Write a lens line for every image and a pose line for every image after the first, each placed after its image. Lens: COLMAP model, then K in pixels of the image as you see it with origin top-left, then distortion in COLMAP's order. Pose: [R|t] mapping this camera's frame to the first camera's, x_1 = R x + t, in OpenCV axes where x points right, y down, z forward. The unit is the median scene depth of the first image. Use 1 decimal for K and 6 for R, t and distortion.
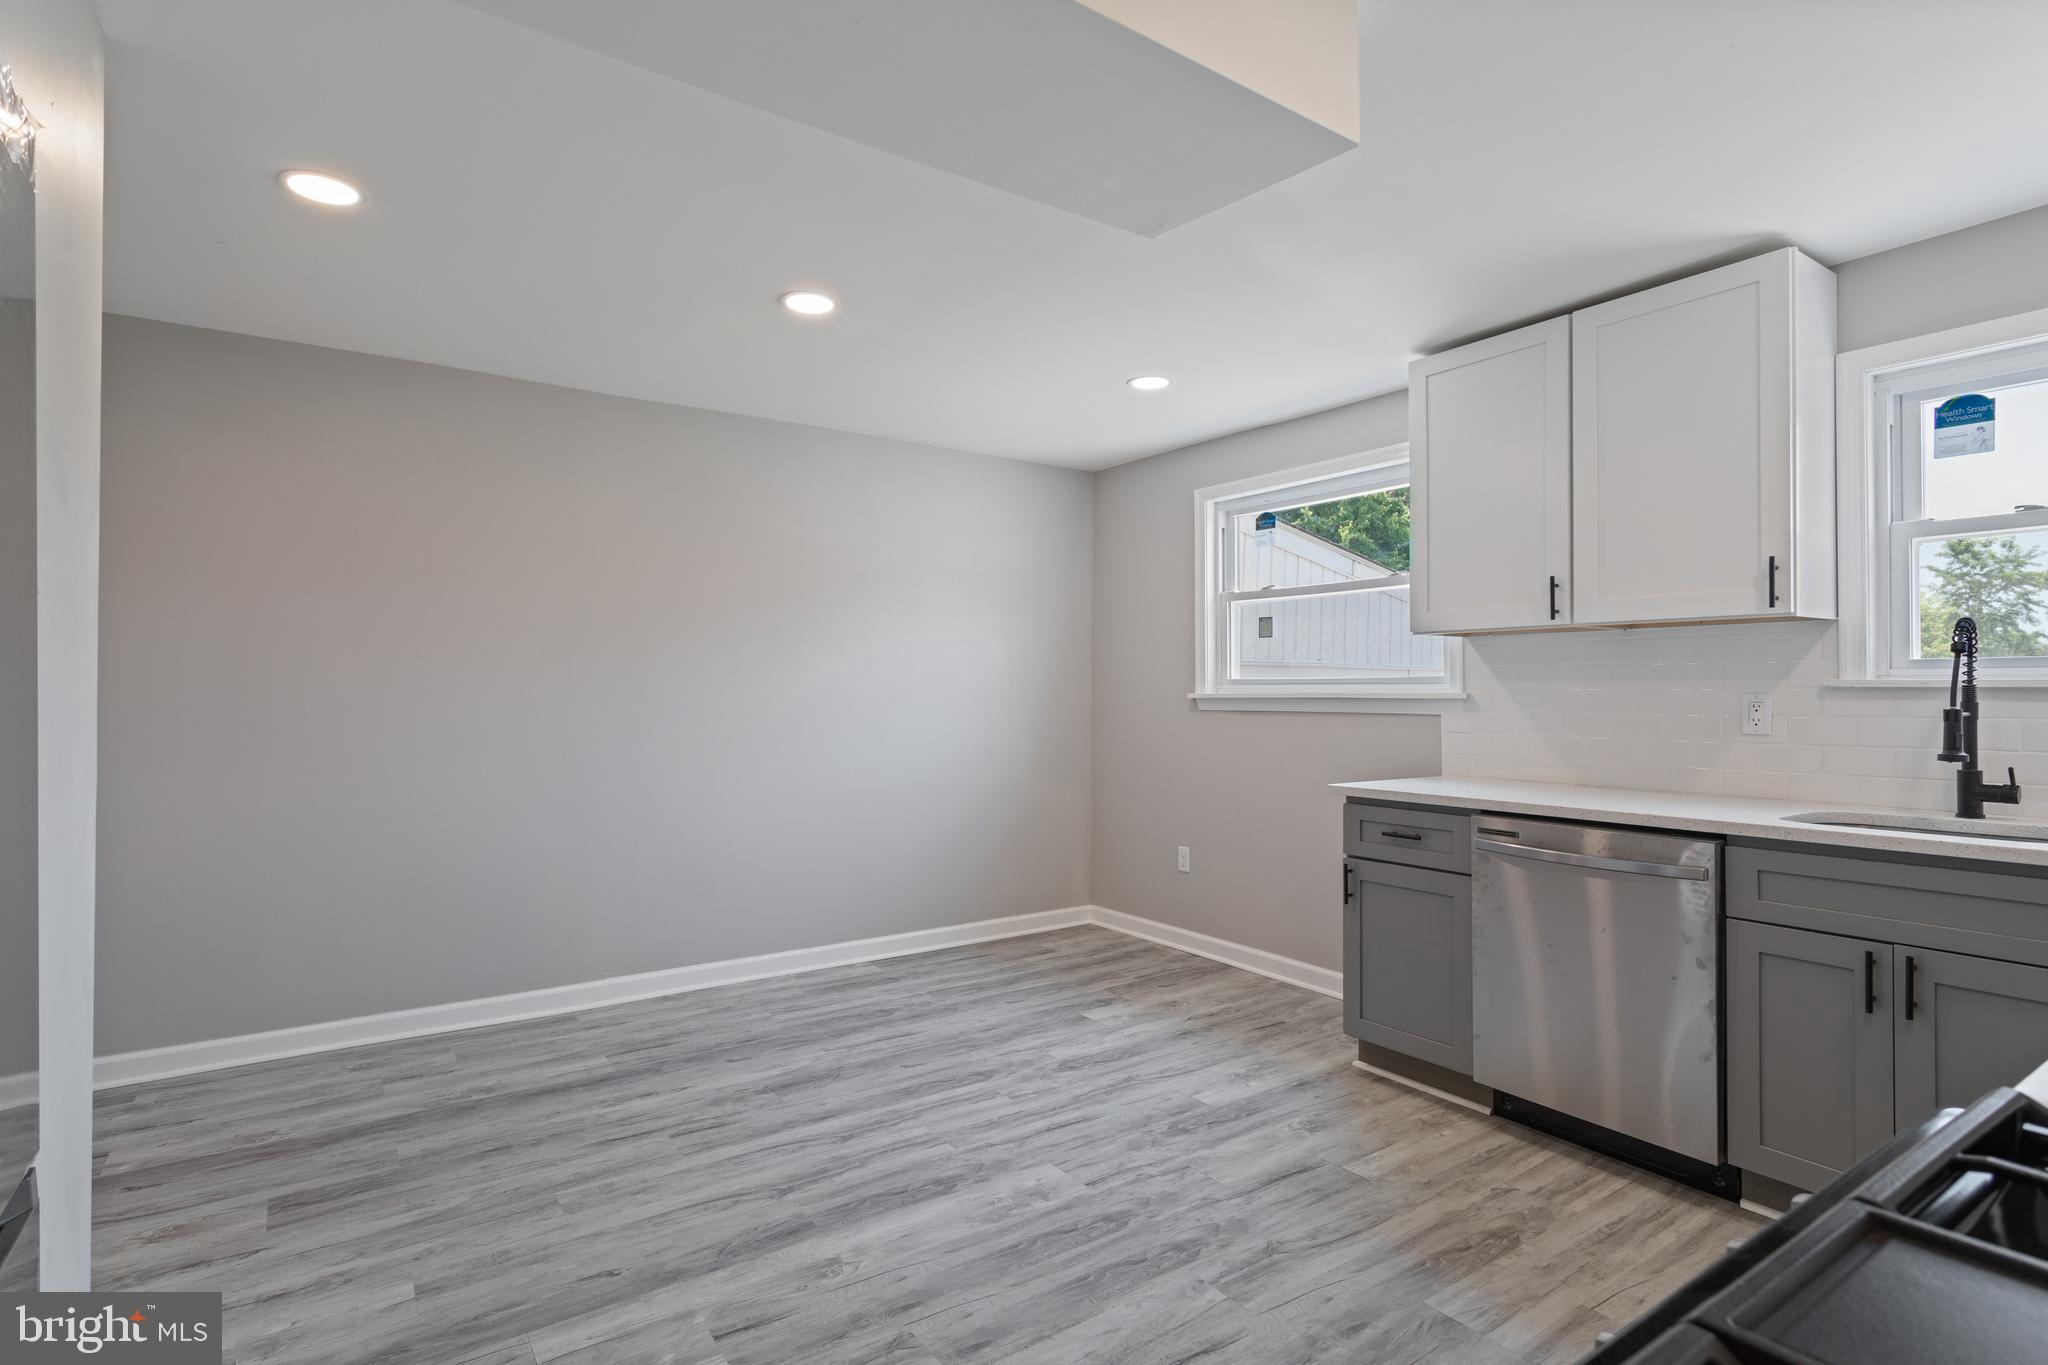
lens RADIAL K [[1016.6, 0, 1008.7], [0, 1016.6, 687.9], [0, 0, 1]] dist [0.002211, 0.000924]
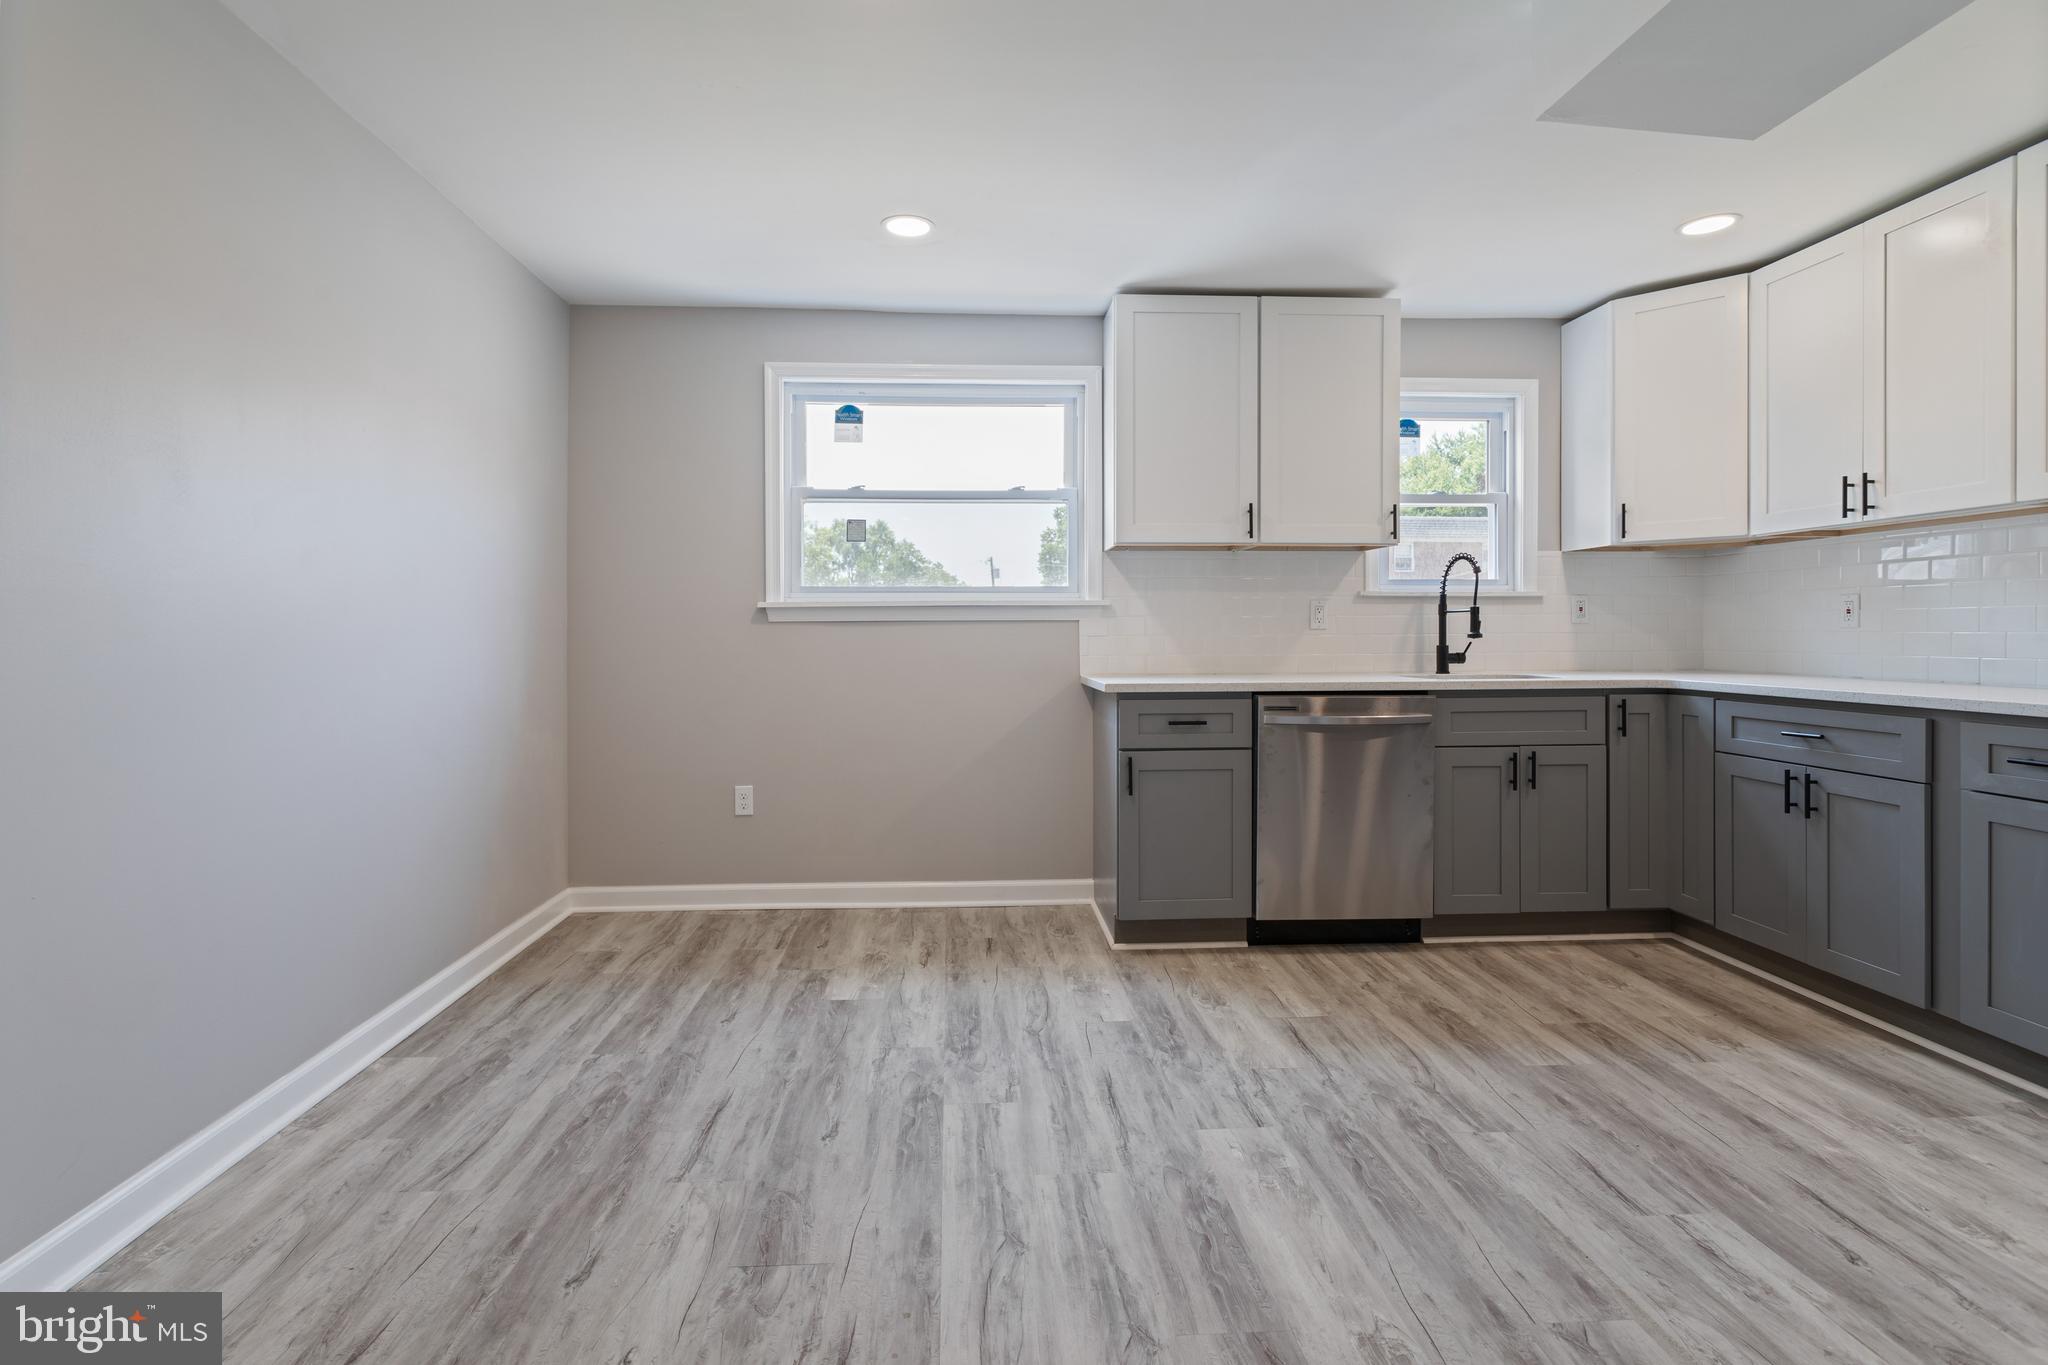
lens RADIAL K [[987.9, 0, 1010.9], [0, 987.9, 636.4], [0, 0, 1]] dist [0.001529, 0.001249]
pose [[0.516158, -0.005178, 0.856478, -0.700831], [0.000514, 0.999983, 0.005736, 0.049283], [-0.856493, -0.002520, 0.516152, 0.670073]]
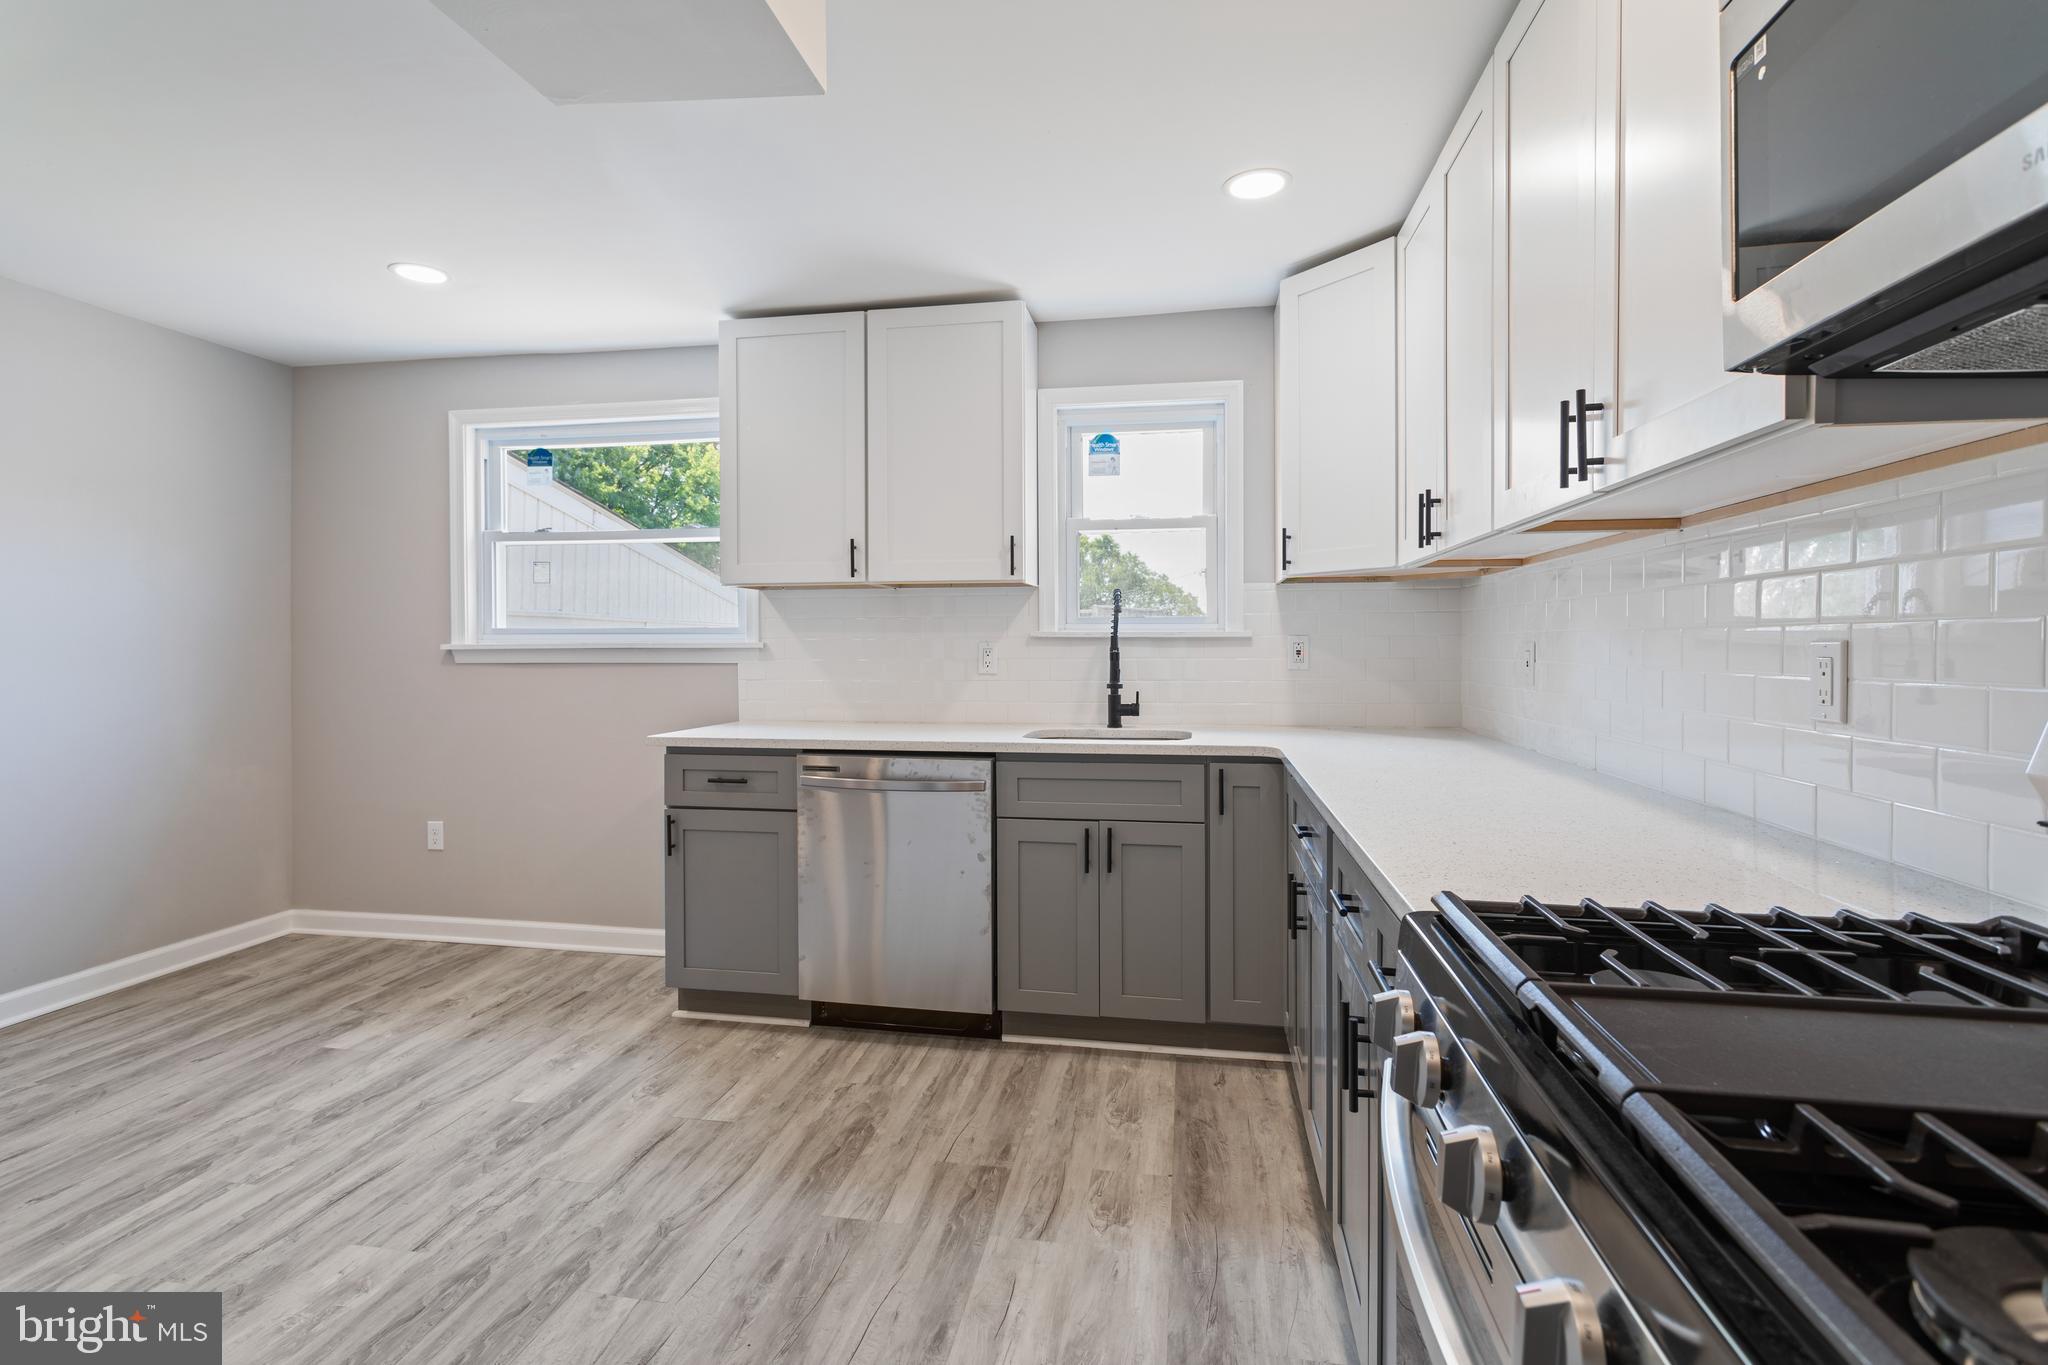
lens RADIAL K [[981.1, 0, 1017.0], [0, 981.1, 650.8], [0, 0, 1]] dist [-0.000308, 0.001023]
pose [[0.702648, -0.006223, 0.711510, -0.125583], [-0.000512, 0.999957, 0.009252, 0.005023], [-0.711537, -0.006865, 0.702615, 0.104884]]
